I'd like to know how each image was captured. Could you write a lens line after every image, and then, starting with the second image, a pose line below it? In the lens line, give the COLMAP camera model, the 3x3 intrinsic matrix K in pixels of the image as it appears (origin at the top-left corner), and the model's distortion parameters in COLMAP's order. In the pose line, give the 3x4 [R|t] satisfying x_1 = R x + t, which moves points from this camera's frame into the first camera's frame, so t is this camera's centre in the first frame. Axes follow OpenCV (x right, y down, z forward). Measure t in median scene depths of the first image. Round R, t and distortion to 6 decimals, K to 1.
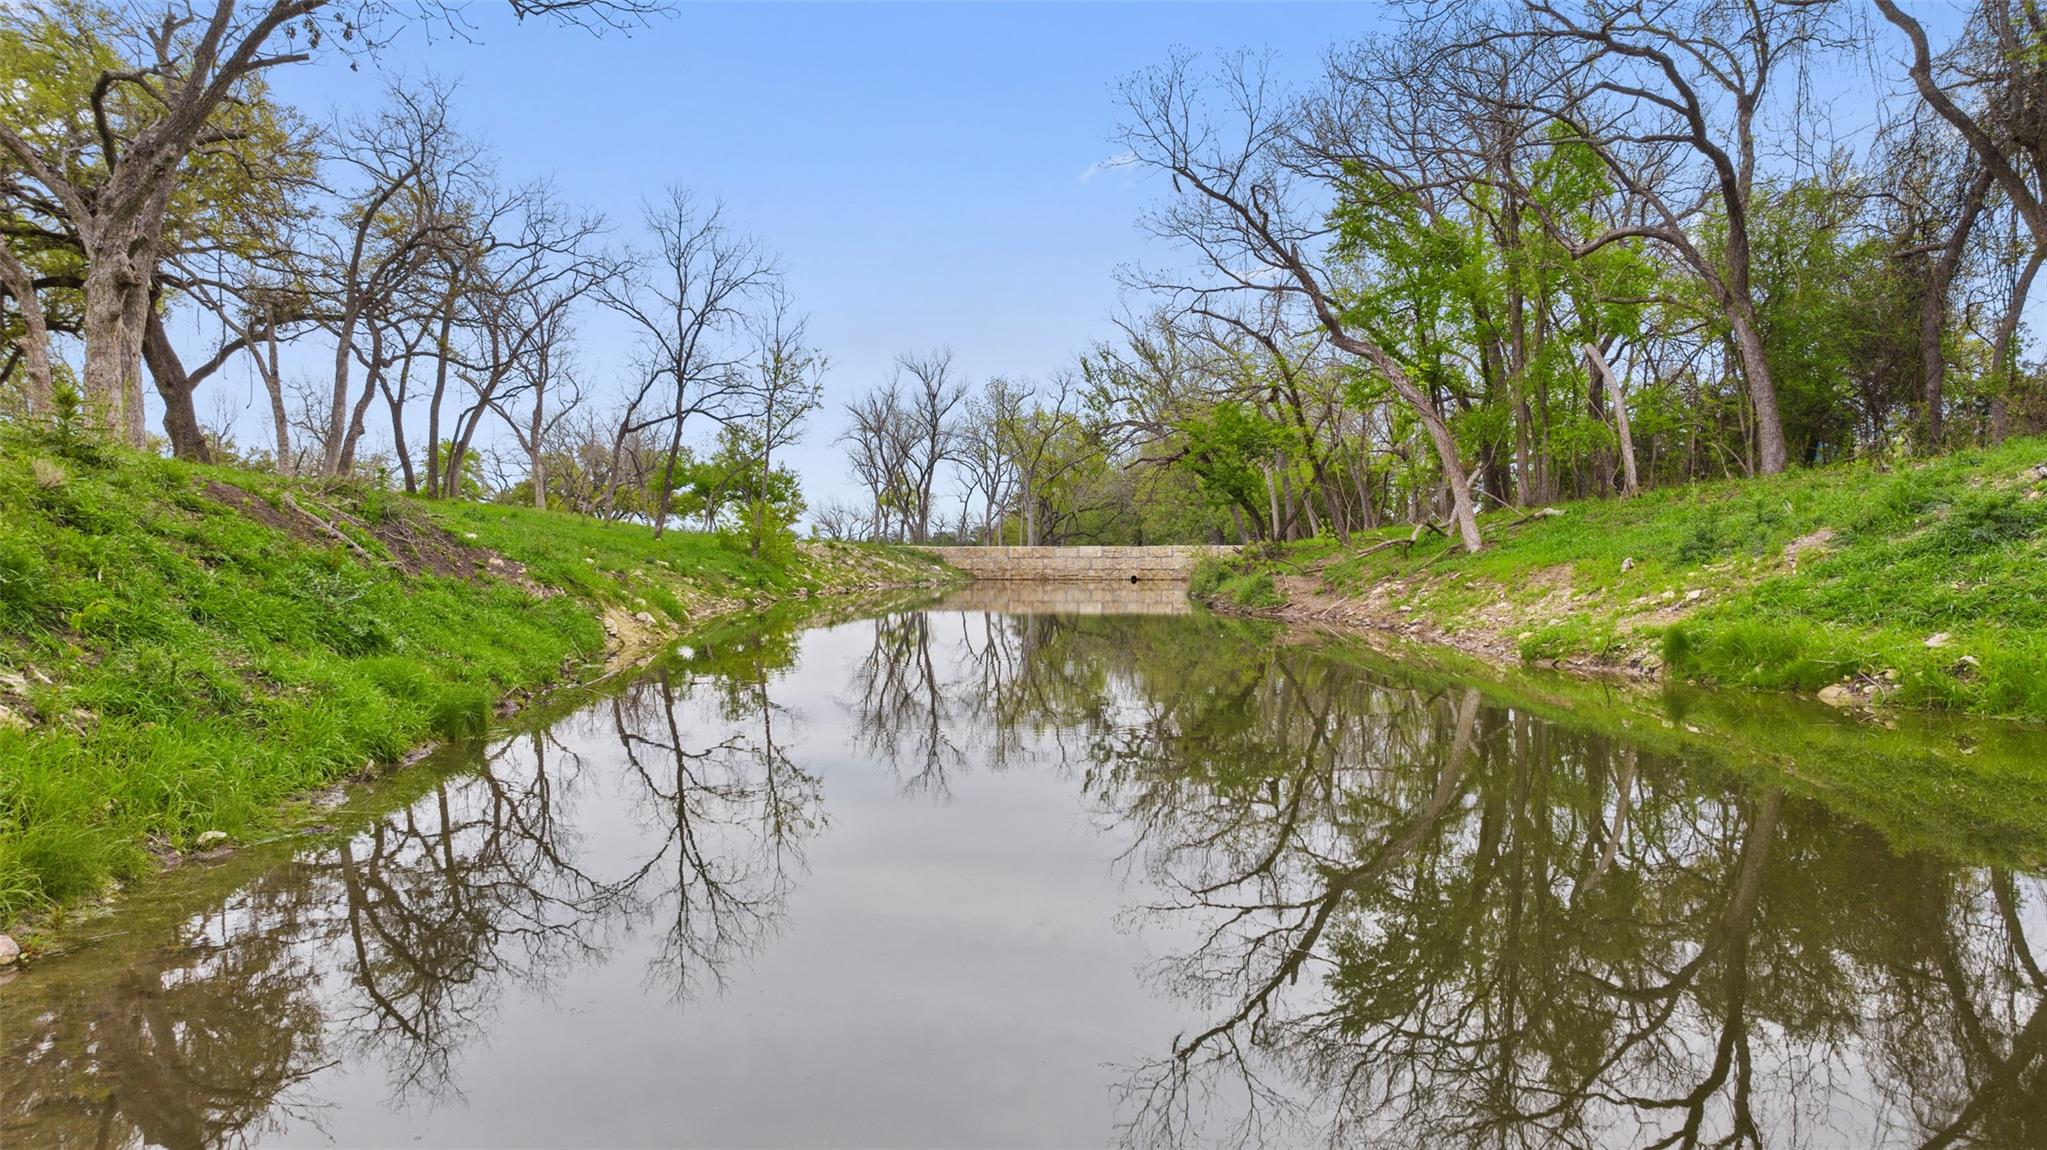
lens RADIAL K [[1433.3, 0, 1023.3], [0, 1433.3, 574.5], [0, 0, 1]] dist [-0.018094, -0.000770]
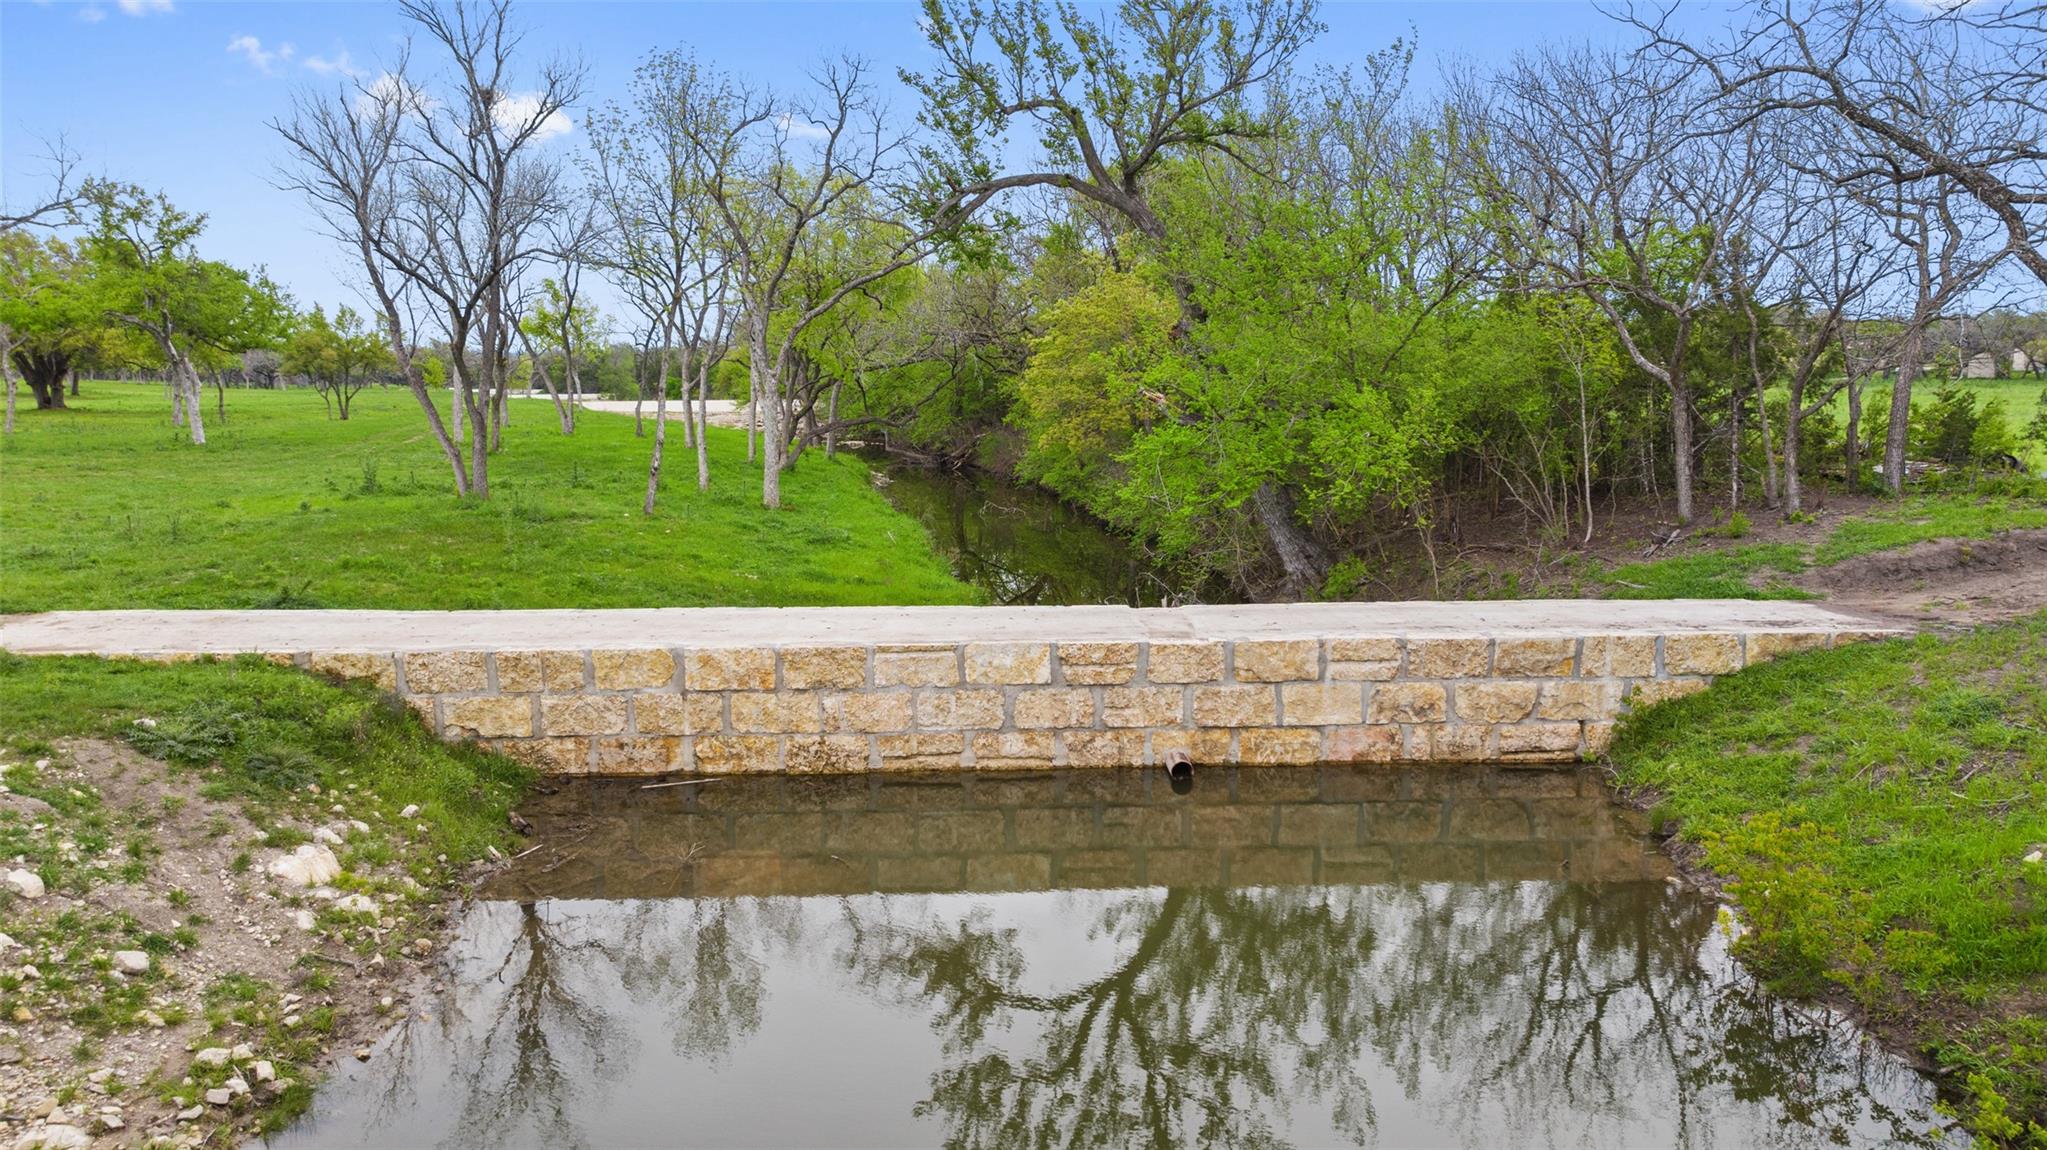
lens RADIAL K [[1433.3, 0, 1032.2], [0, 1433.3, 563.4], [0, 0, 1]] dist [-0.018094, -0.000770]
pose [[0.983178, -0.026117, 0.180775, 0.004522], [0.001946, 0.991166, 0.132613, -0.059334], [-0.182642, -0.130030, 0.974543, 0.655043]]
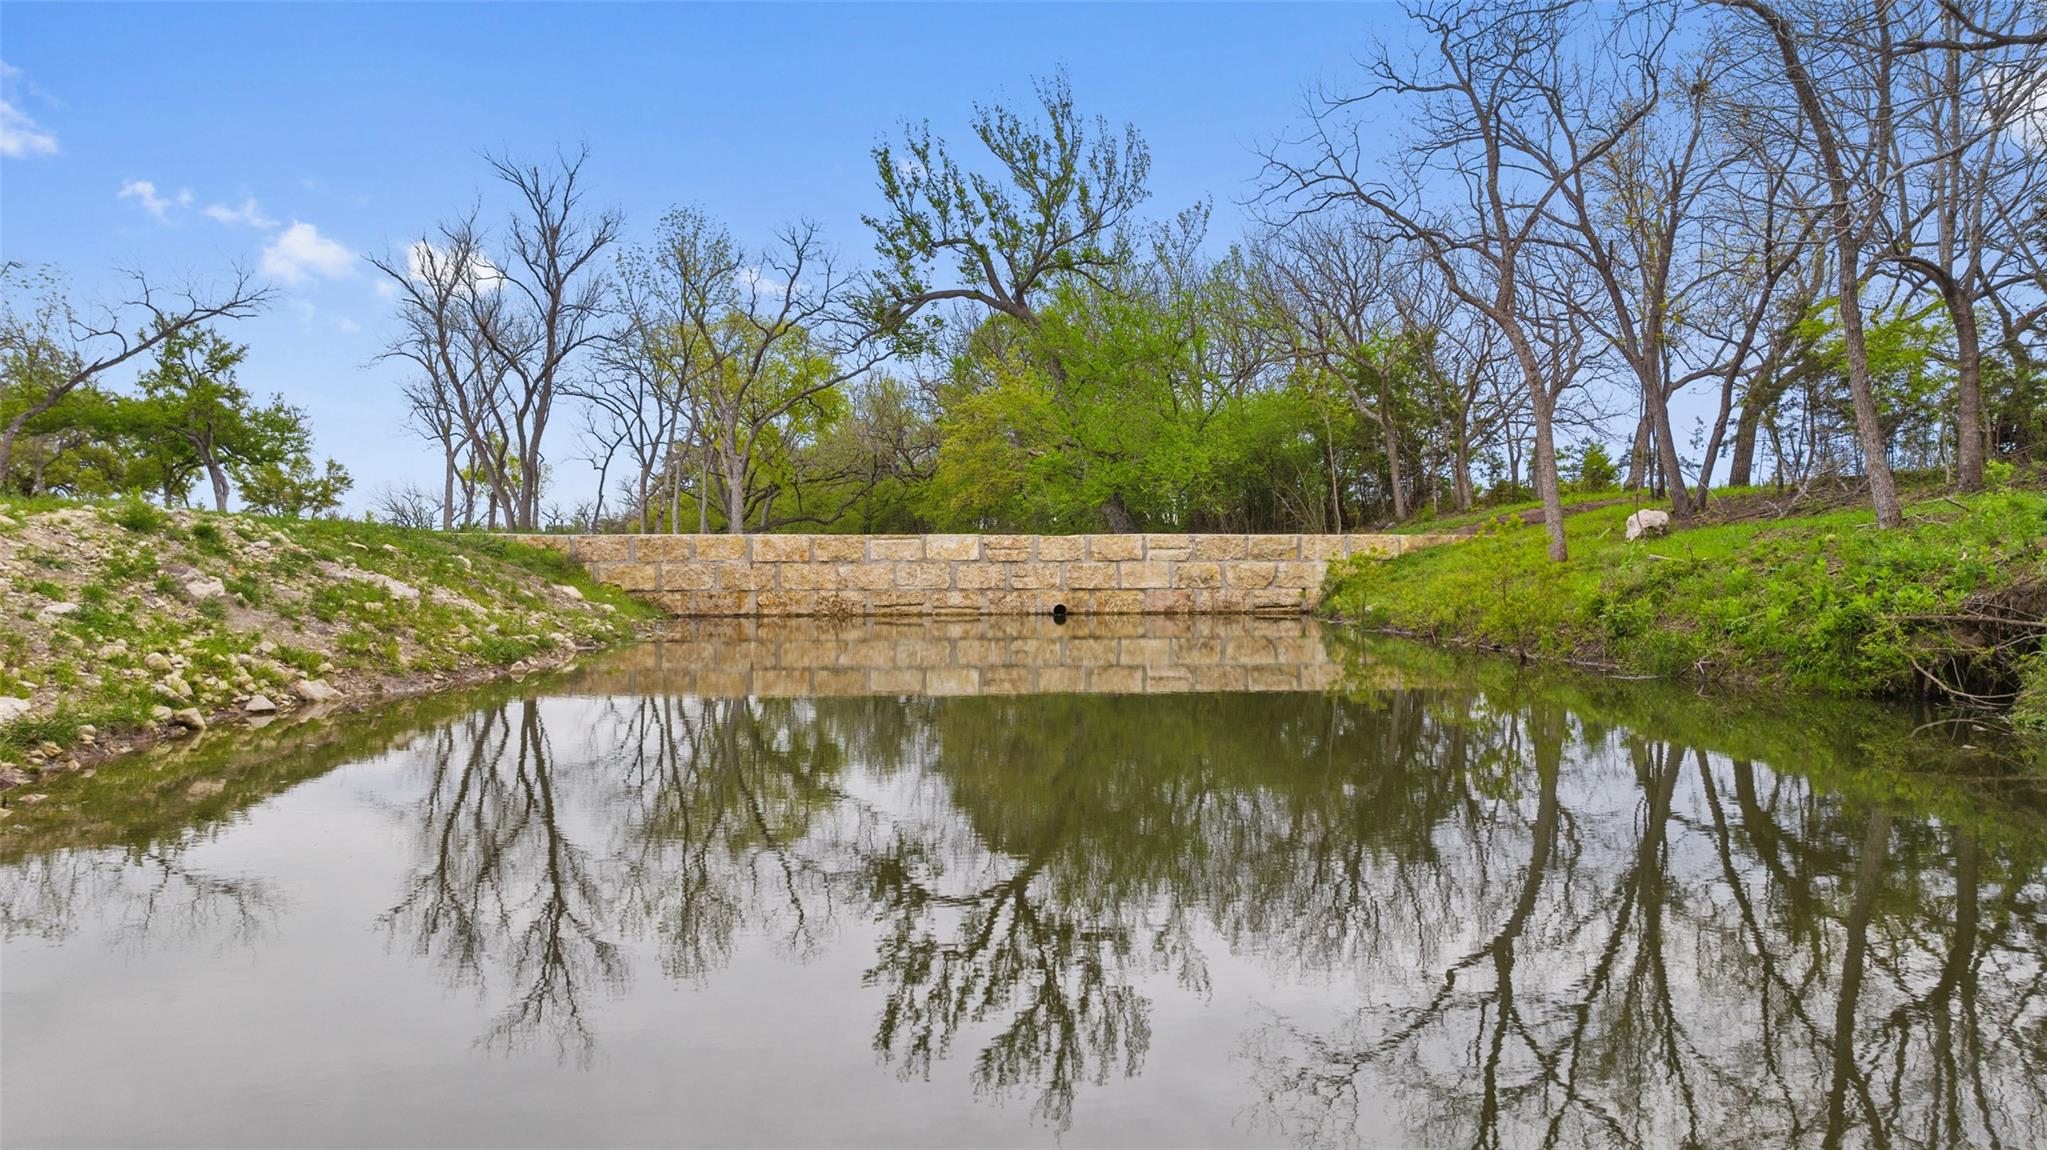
lens RADIAL K [[1433.3, 0, 1031.2], [0, 1433.3, 571.7], [0, 0, 1]] dist [-0.018094, -0.000770]
pose [[0.964789, -0.002043, 0.263017, -0.035715], [0.002235, 0.999997, -0.000431, -0.007601], [-0.263015, 0.001004, 0.964791, 0.515019]]
